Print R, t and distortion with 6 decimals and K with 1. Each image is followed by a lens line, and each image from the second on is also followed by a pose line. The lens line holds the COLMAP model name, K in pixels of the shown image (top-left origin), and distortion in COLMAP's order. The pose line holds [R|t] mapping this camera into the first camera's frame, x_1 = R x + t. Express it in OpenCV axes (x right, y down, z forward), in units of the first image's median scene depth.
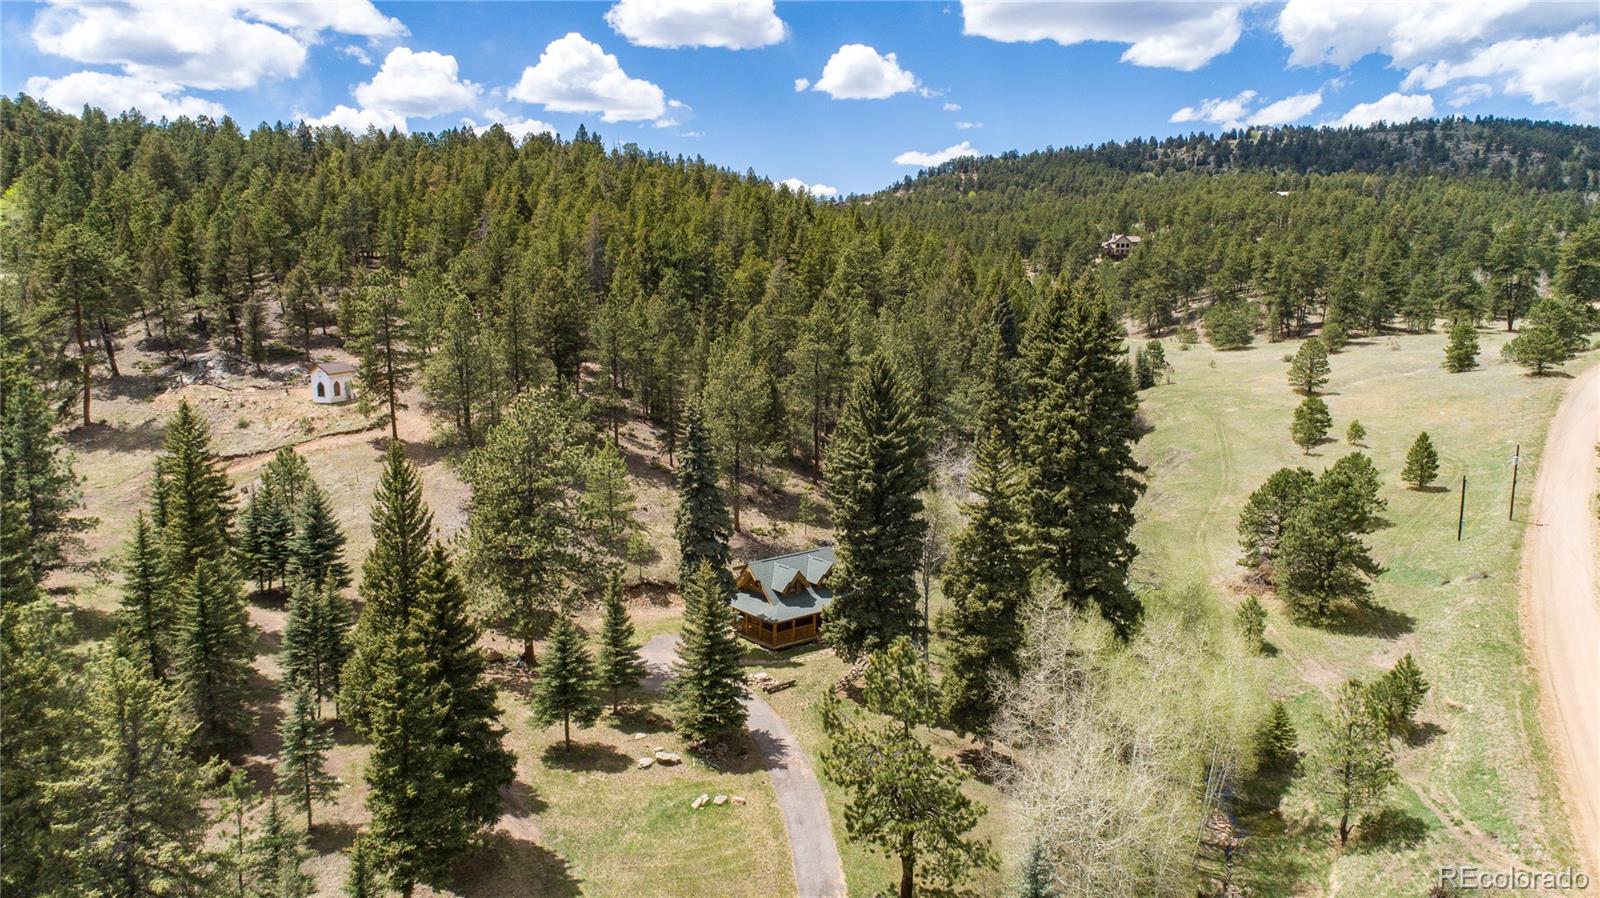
lens RADIAL K [[1060.2, 0, 809.1], [0, 1060.2, 445.8], [0, 0, 1]] dist [0.018739, 0.008580]
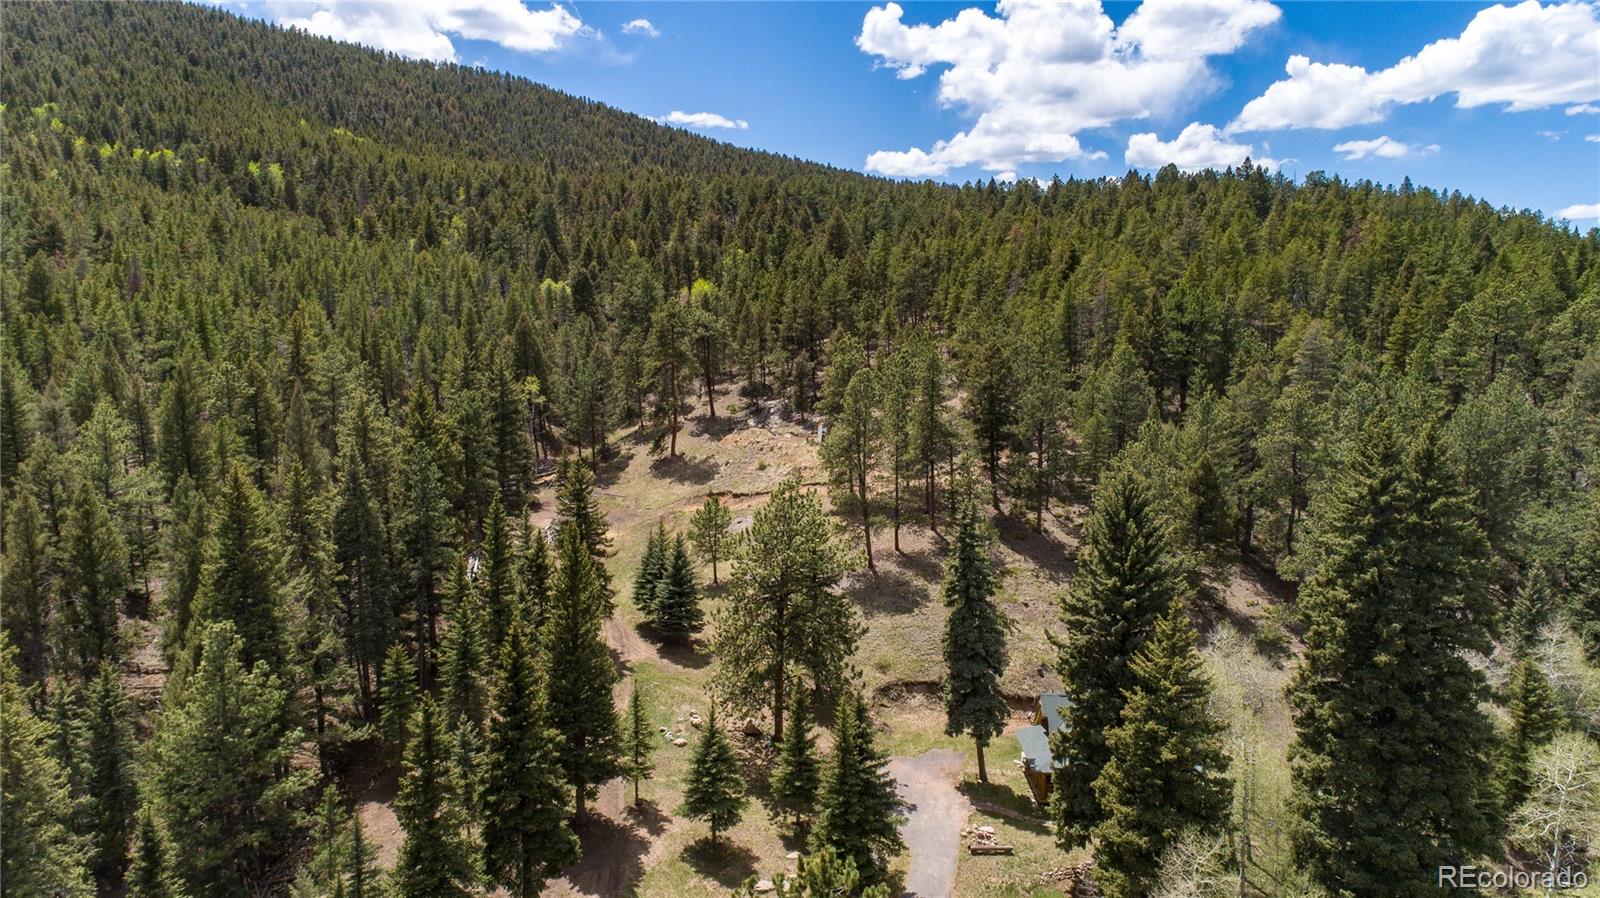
lens RADIAL K [[1060.2, 0, 800.5], [0, 1060.2, 437.3], [0, 0, 1]] dist [0.018739, 0.008580]
pose [[0.769453, 0.079492, -0.633737, 0.237857], [-0.106267, 0.994328, -0.004303, -0.053733], [0.629801, 0.070656, 0.773536, 0.139810]]
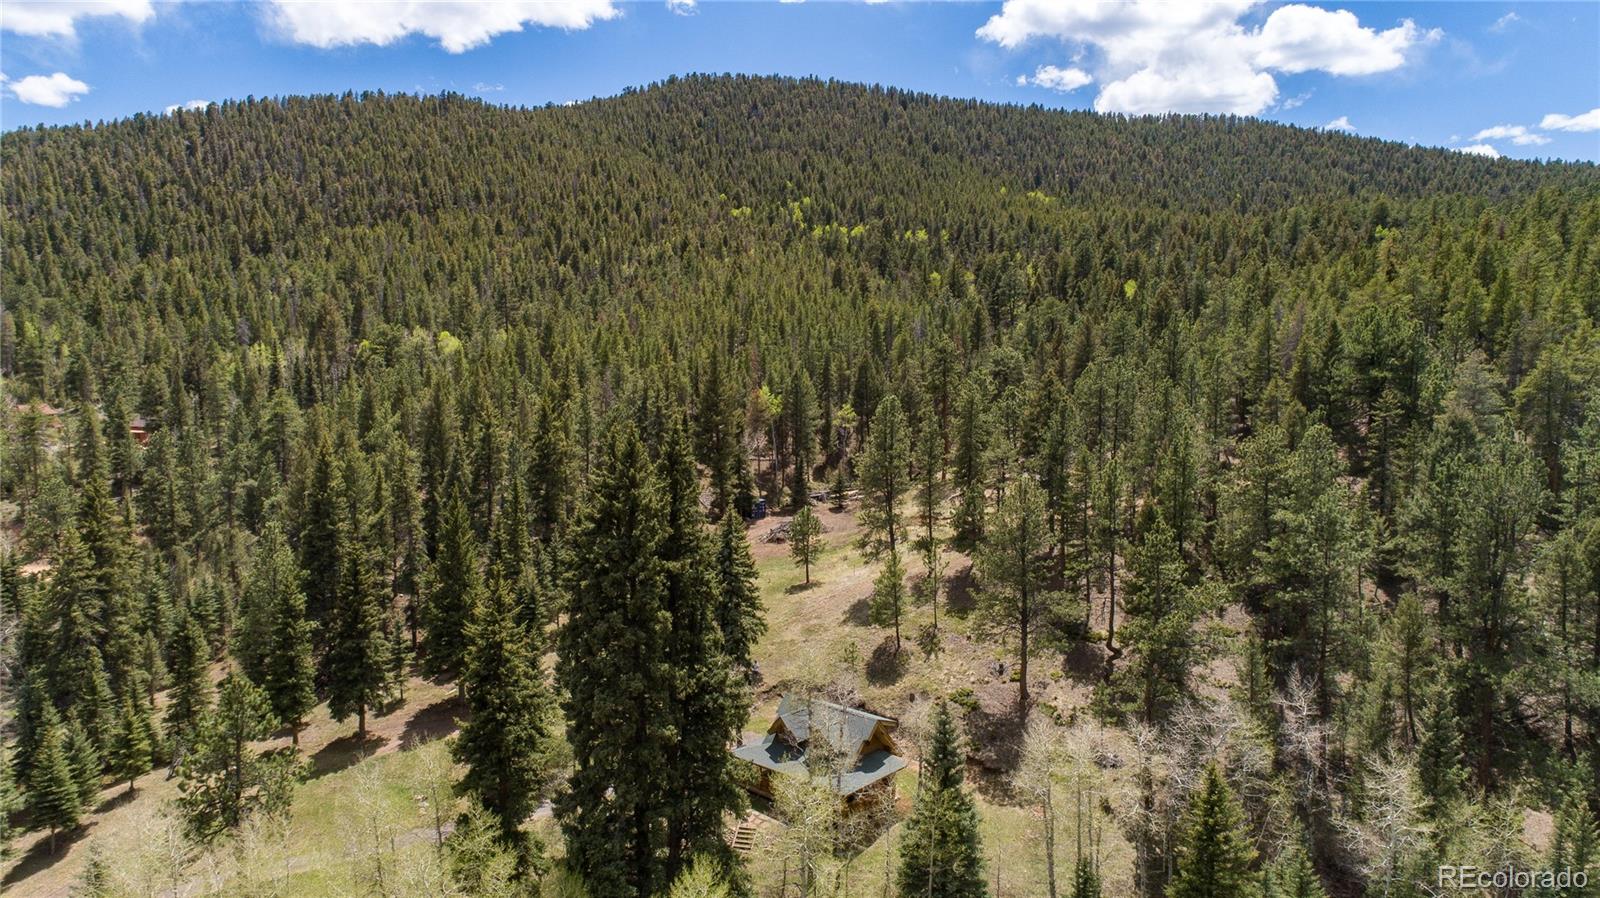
lens RADIAL K [[1060.2, 0, 790.7], [0, 1060.2, 452.2], [0, 0, 1]] dist [0.018739, 0.008580]
pose [[0.148816, 0.091848, -0.984590, 0.626878], [-0.164931, 0.984036, 0.066868, -0.119638], [0.975014, 0.152438, 0.161589, 0.628352]]
